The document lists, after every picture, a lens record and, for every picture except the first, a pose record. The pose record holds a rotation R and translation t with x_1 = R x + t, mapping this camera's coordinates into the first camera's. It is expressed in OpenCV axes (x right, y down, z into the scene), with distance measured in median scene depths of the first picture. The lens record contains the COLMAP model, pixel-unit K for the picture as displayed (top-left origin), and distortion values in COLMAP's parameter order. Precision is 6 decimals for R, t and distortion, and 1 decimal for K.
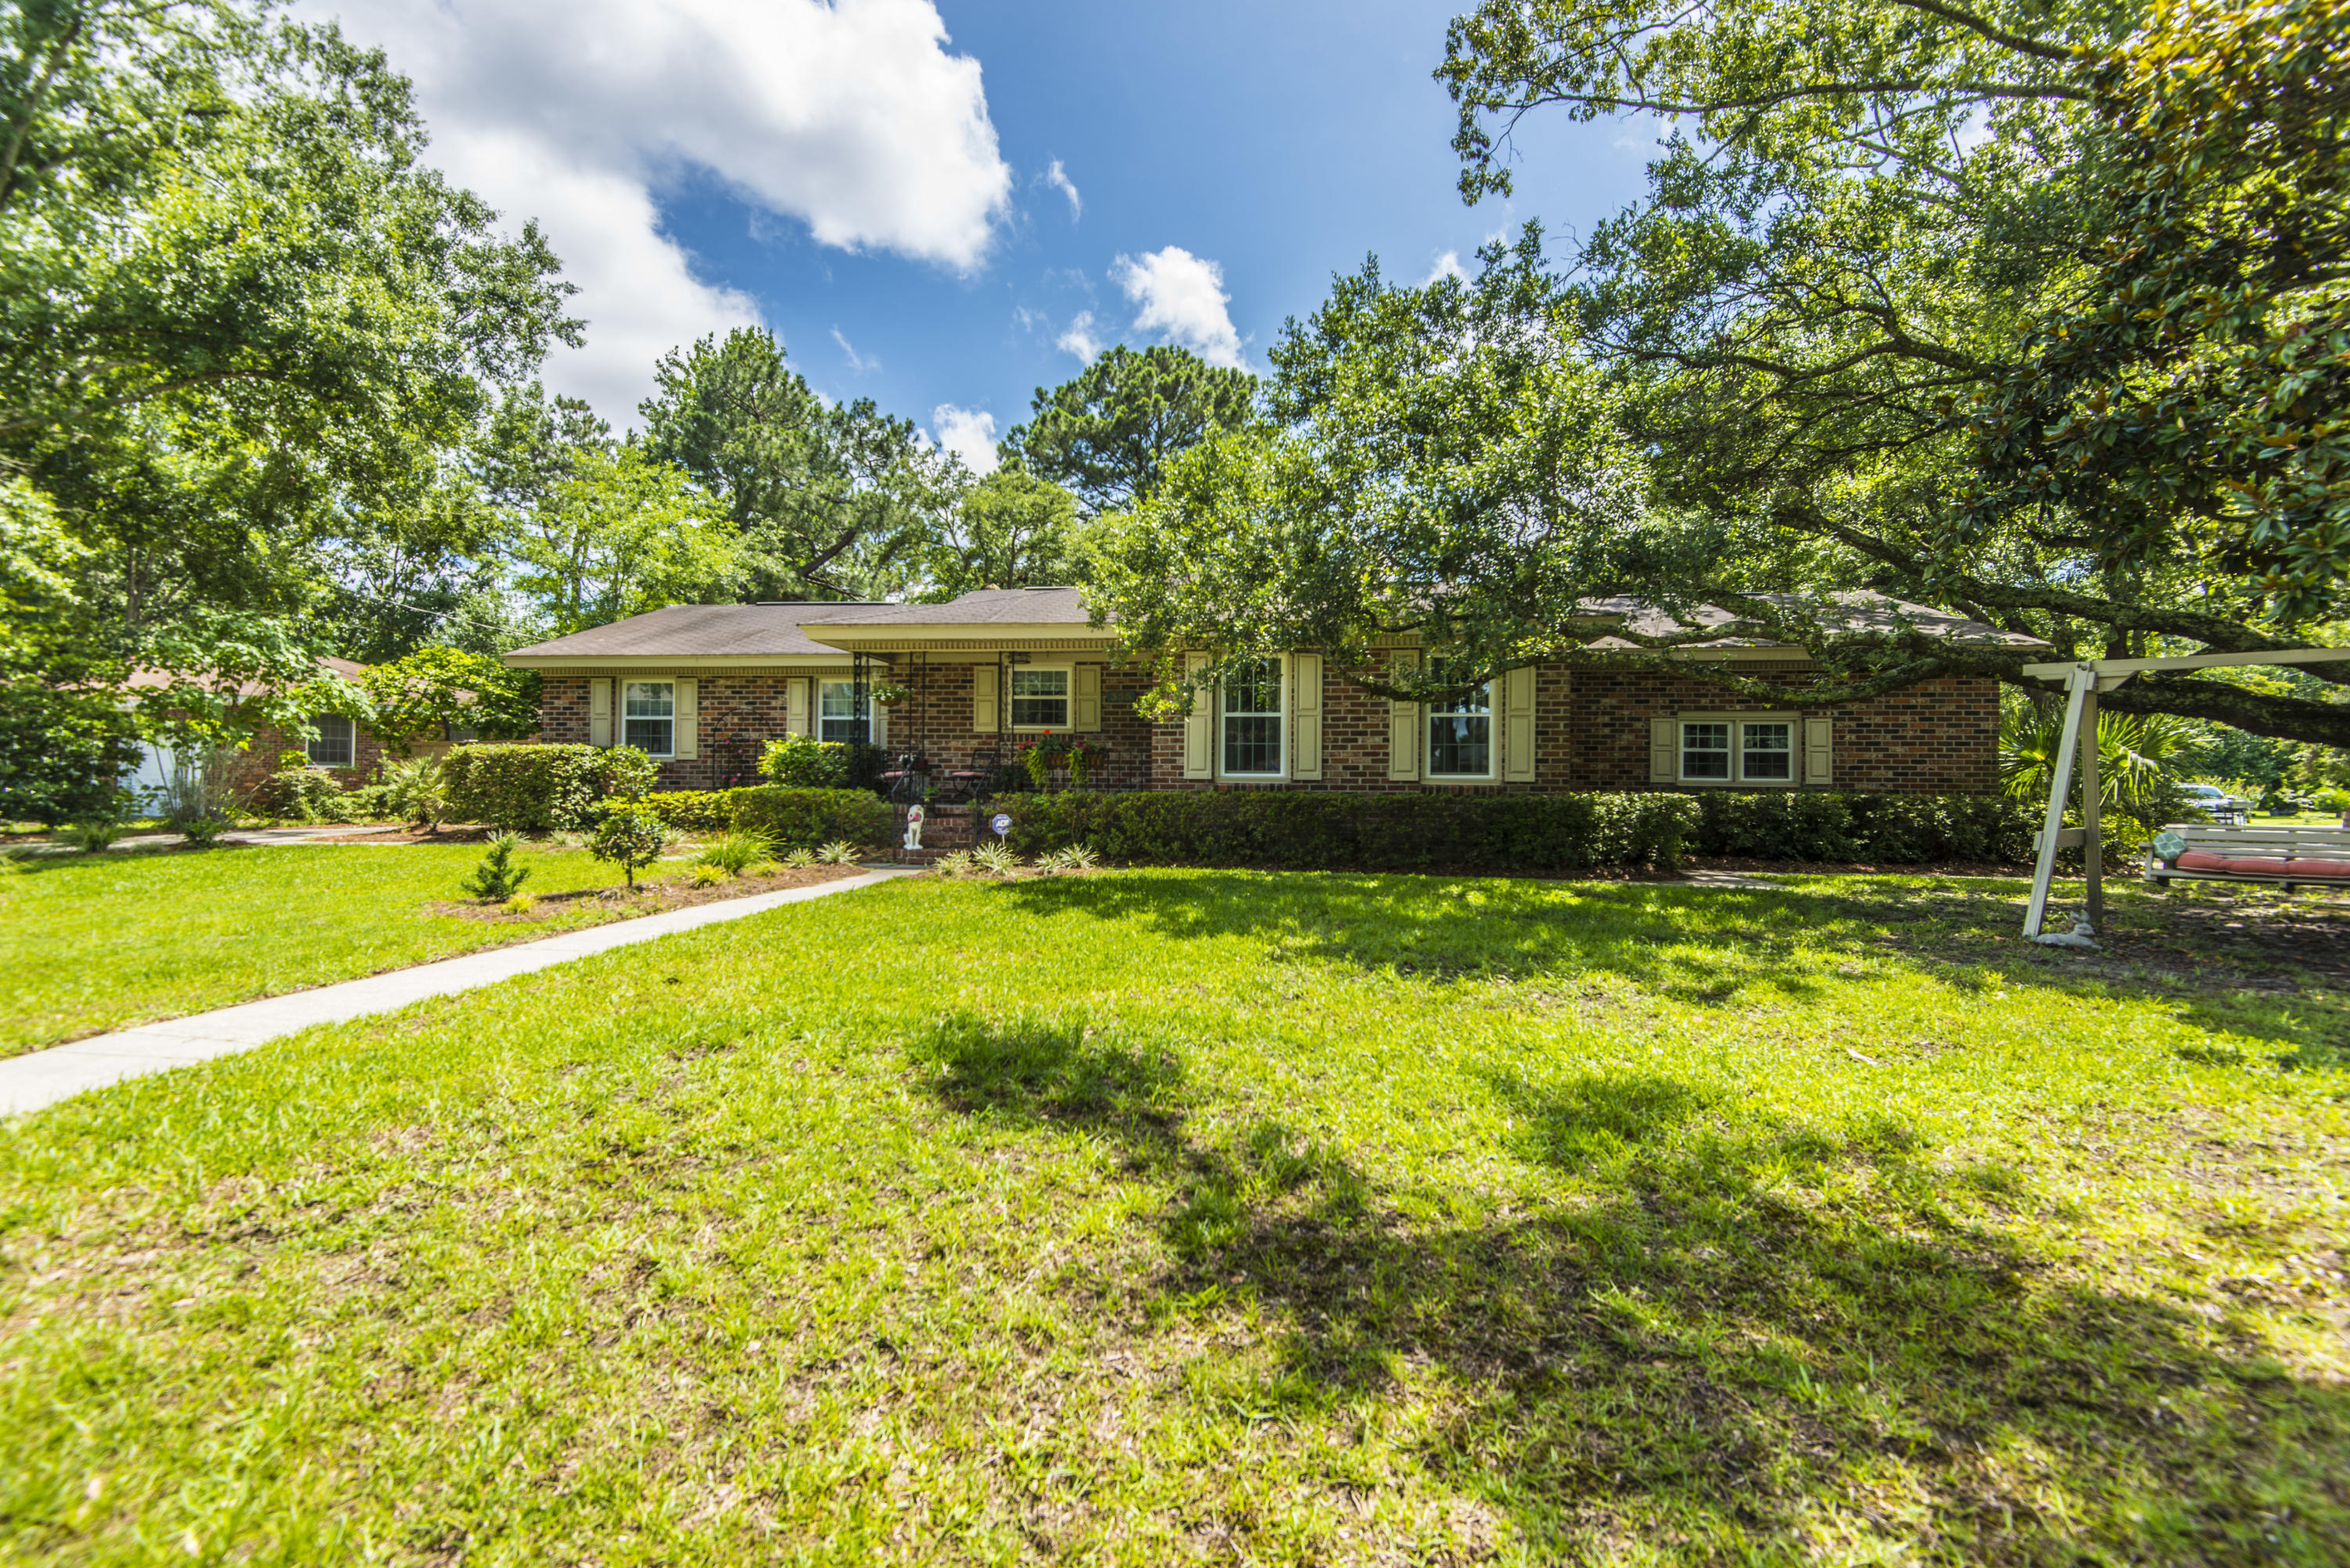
lens RADIAL K [[1067.8, 0, 1192.0], [0, 1067.8, 770.2], [0, 0, 1]] dist [0.011911, -0.004610]
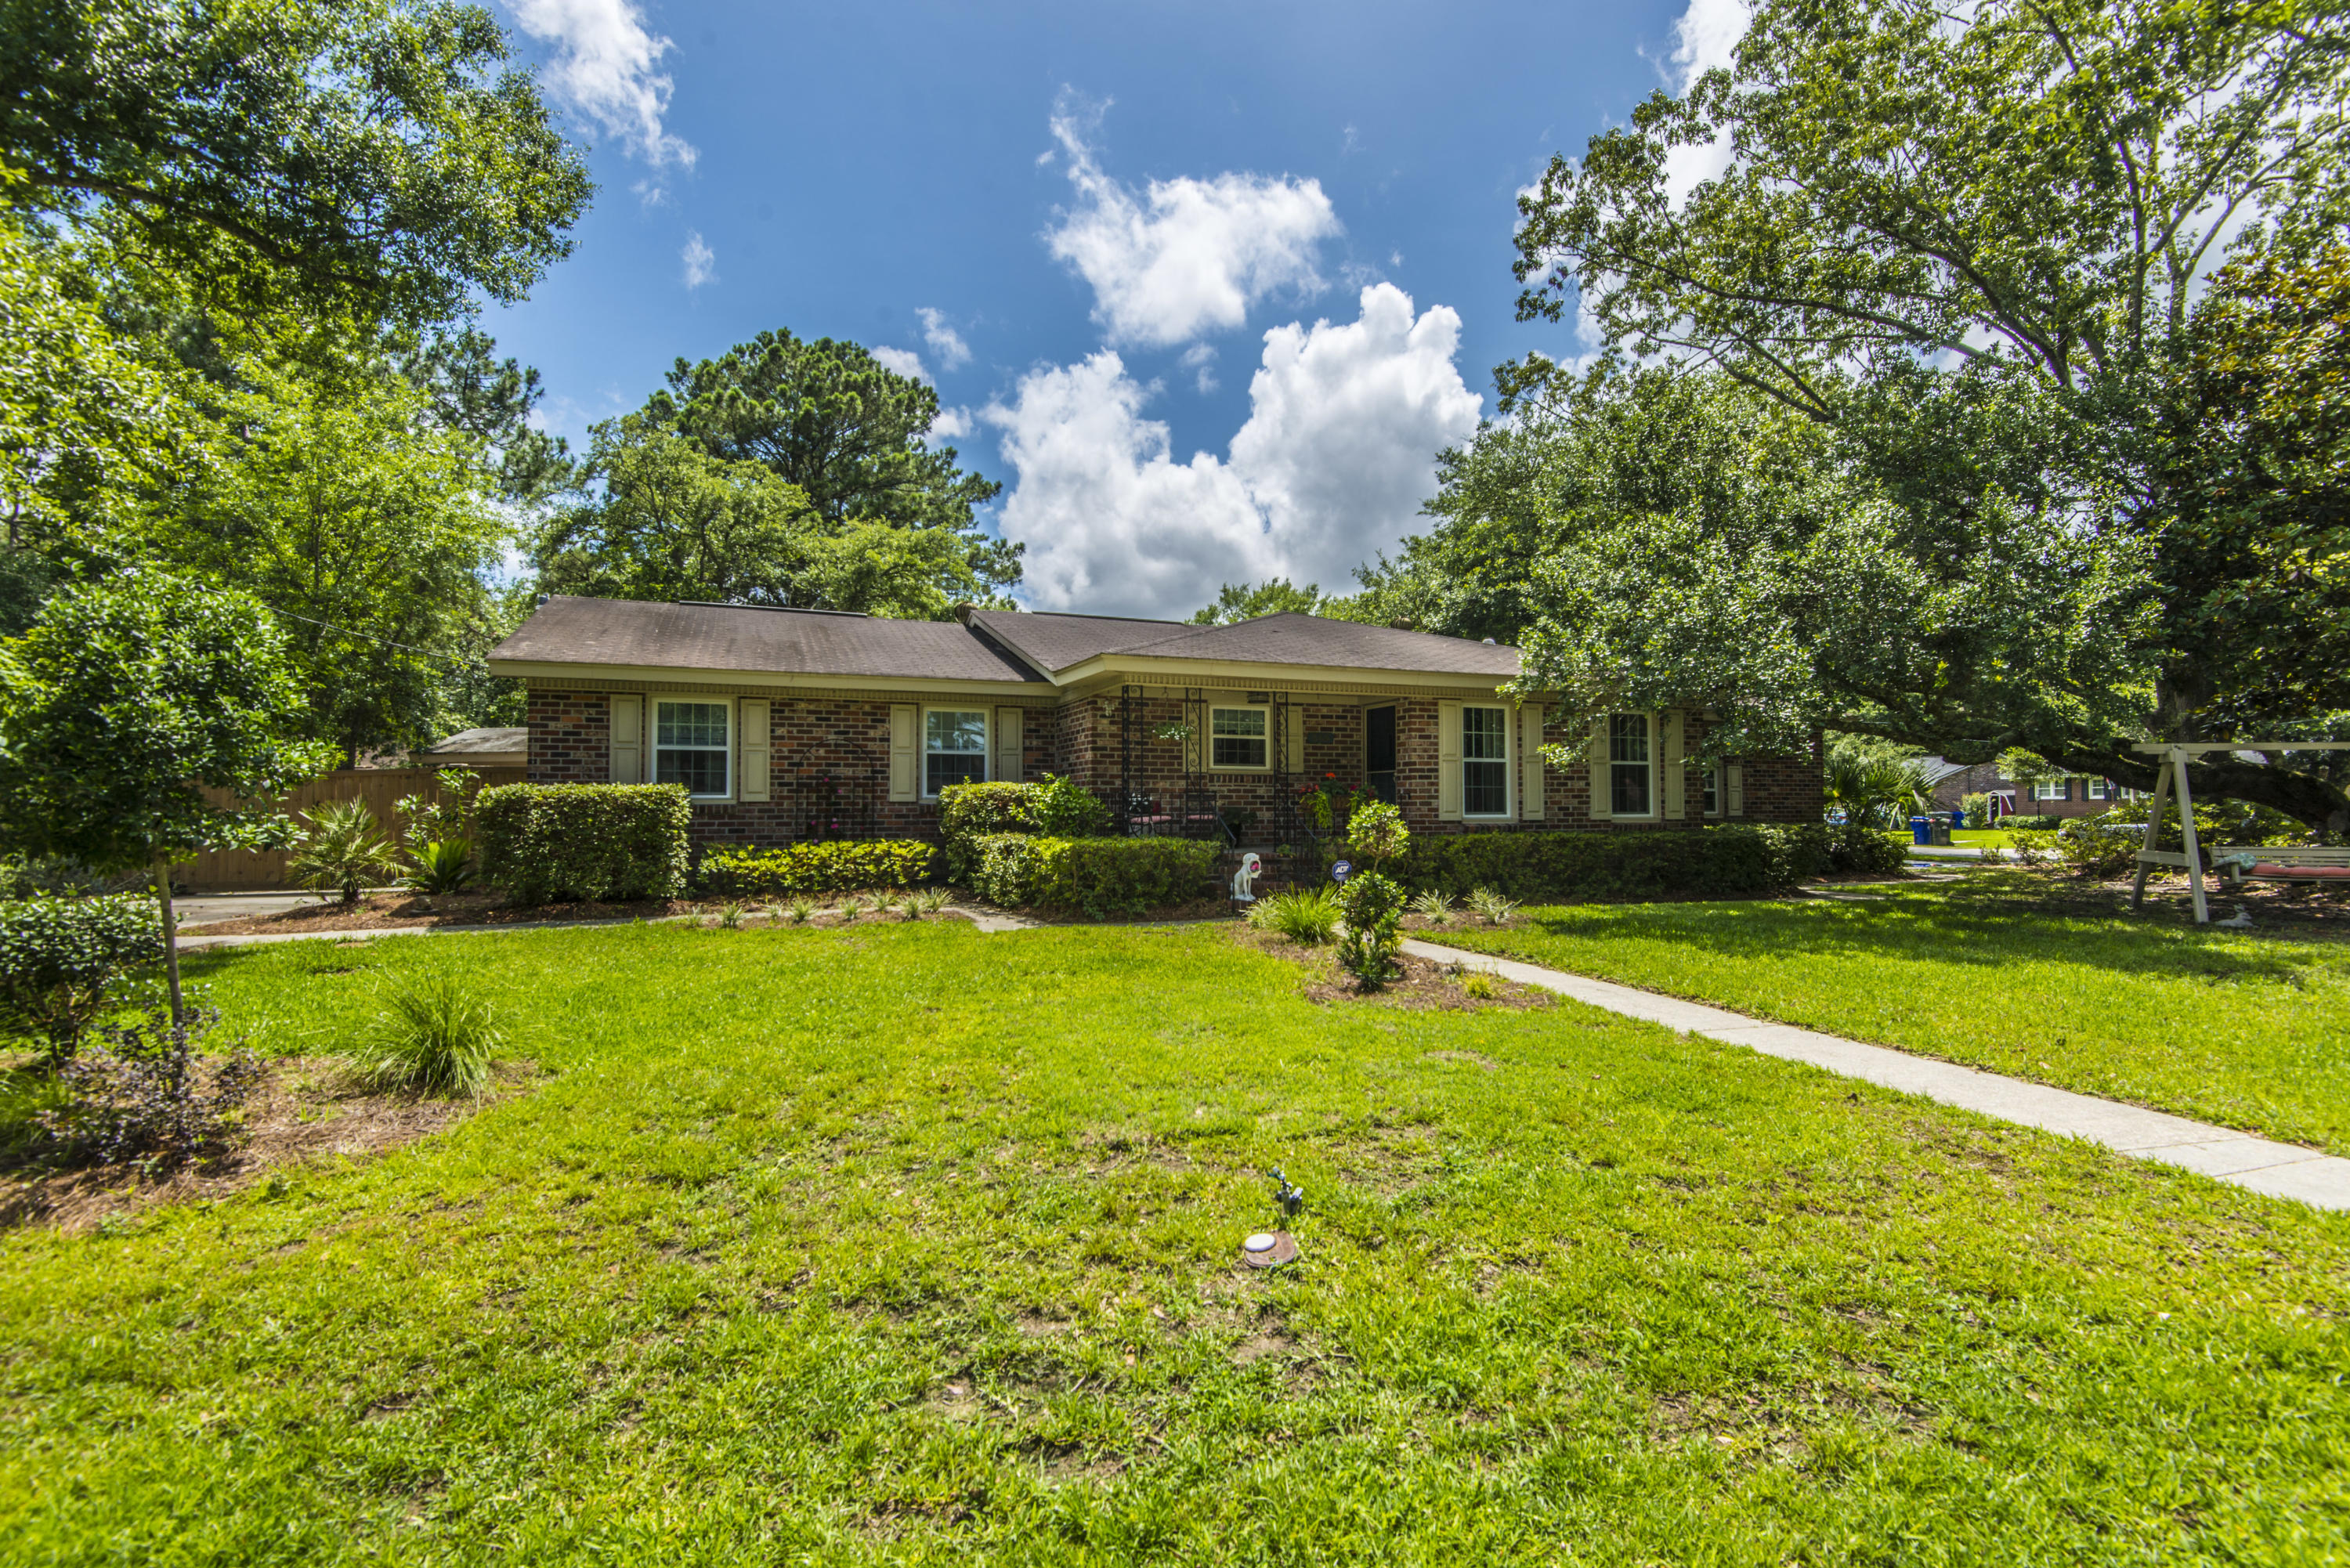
lens RADIAL K [[1067.8, 0, 1163.2], [0, 1067.8, 795.6], [0, 0, 1]] dist [0.011911, -0.004610]
pose [[0.873452, -0.002762, 0.486903, -0.667199], [0.004856, 0.999984, -0.003038, -0.012310], [-0.486886, 0.005017, 0.873451, 0.189869]]
